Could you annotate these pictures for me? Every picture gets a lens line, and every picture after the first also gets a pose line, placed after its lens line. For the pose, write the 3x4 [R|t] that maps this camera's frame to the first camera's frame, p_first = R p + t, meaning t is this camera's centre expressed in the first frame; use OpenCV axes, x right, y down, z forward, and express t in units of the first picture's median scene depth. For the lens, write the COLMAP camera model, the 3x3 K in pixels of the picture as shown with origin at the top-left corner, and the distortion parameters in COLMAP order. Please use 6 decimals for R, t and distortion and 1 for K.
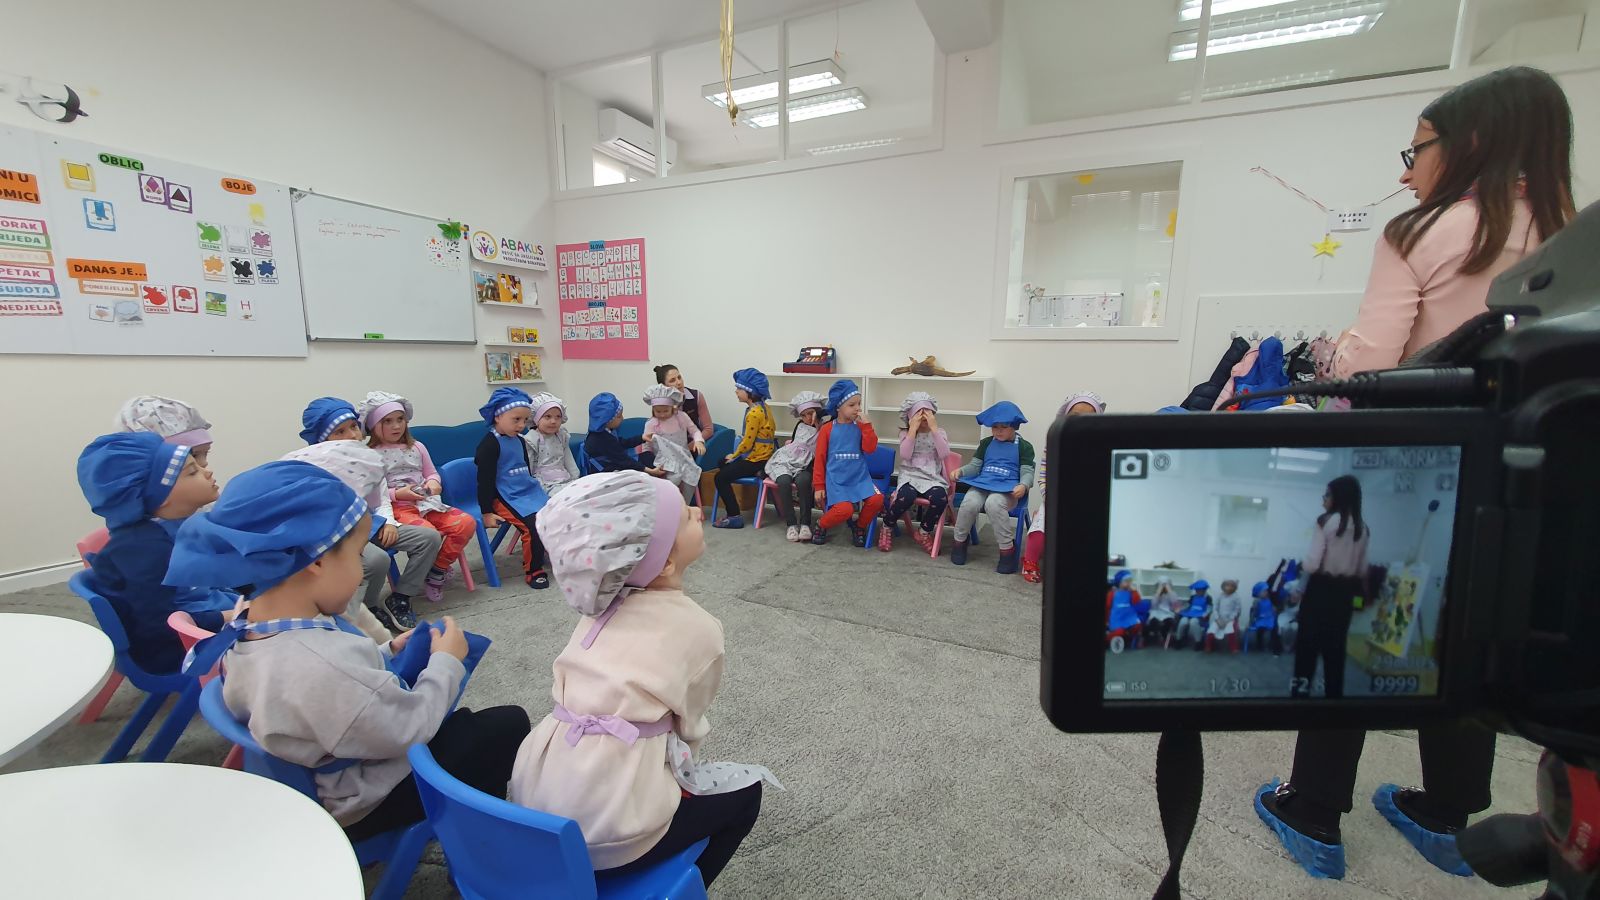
lens RADIAL K [[661.6, 0, 799.0], [0, 661.6, 463.3], [0, 0, 1]] dist [0.010039, -0.001855]
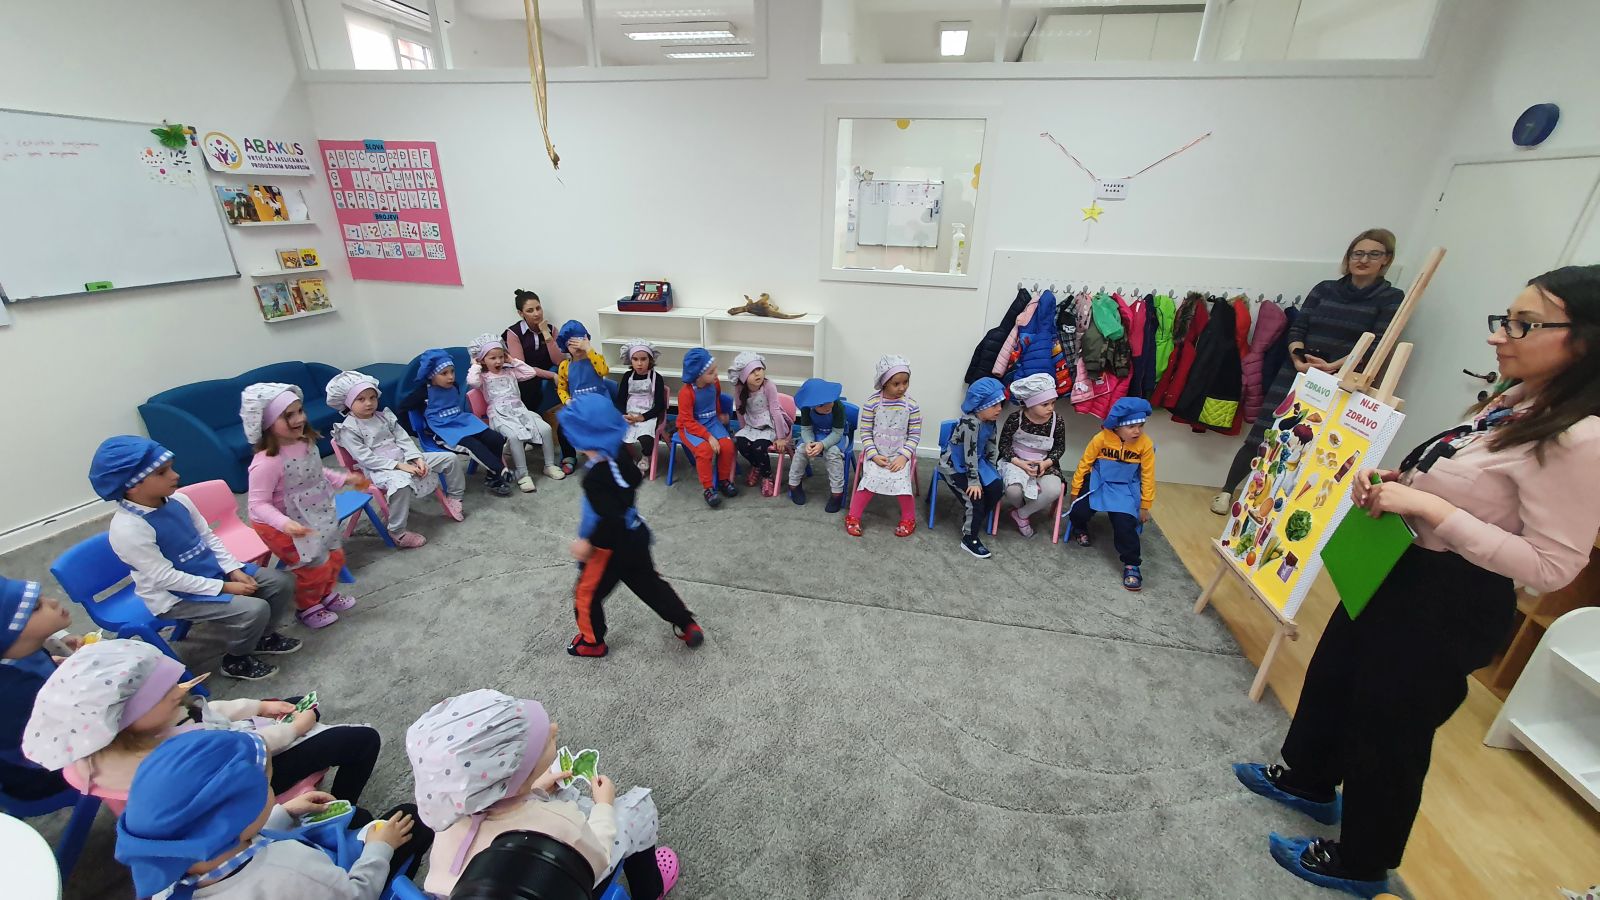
lens RADIAL K [[661.6, 0, 813.4], [0, 661.6, 472.0], [0, 0, 1]] dist [0.010039, -0.001855]
pose [[0.966132, -0.087802, 0.242653, -0.003878], [0.025345, 0.968074, 0.249379, -0.149894], [-0.256802, -0.234782, 0.937513, -0.059454]]
